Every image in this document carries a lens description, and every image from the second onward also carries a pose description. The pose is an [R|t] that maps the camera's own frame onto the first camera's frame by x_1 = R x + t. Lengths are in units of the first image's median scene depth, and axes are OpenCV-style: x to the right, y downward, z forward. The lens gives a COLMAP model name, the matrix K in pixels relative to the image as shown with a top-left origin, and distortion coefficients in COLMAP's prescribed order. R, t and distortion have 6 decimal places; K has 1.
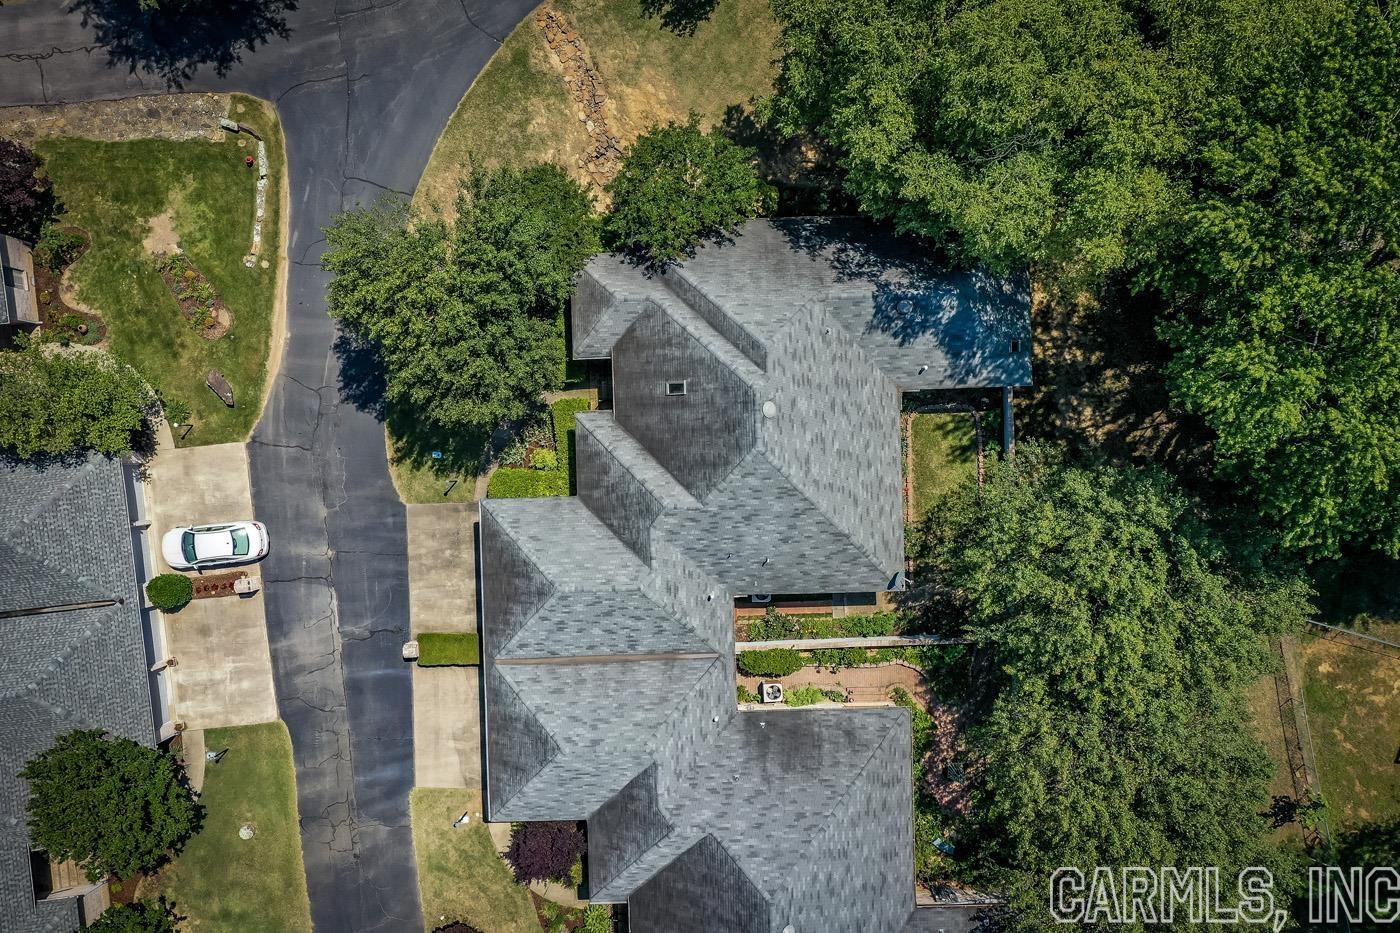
lens RADIAL K [[1119.2, 0, 708.2], [0, 1119.2, 465.4], [0, 0, 1]] dist [0.023323, 0.000505]
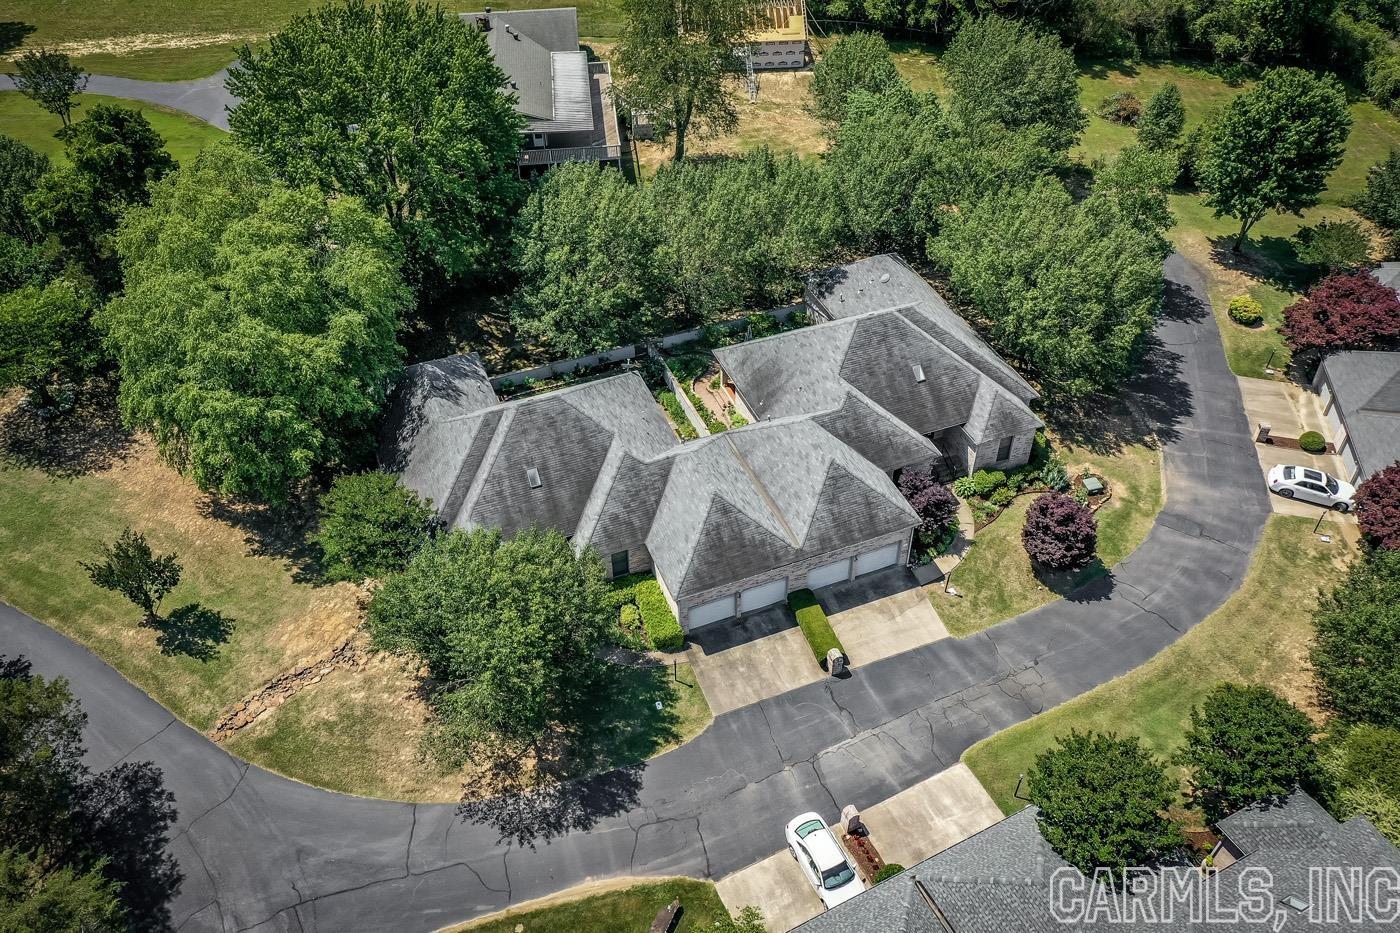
lens RADIAL K [[1119.2, 0, 708.2], [0, 1119.2, 465.4], [0, 0, 1]] dist [0.023323, 0.000505]
pose [[-0.347144, -0.611774, 0.710791, -0.861880], [0.937414, -0.248441, 0.243994, -0.165256], [0.027321, 0.751006, 0.659730, 0.138594]]
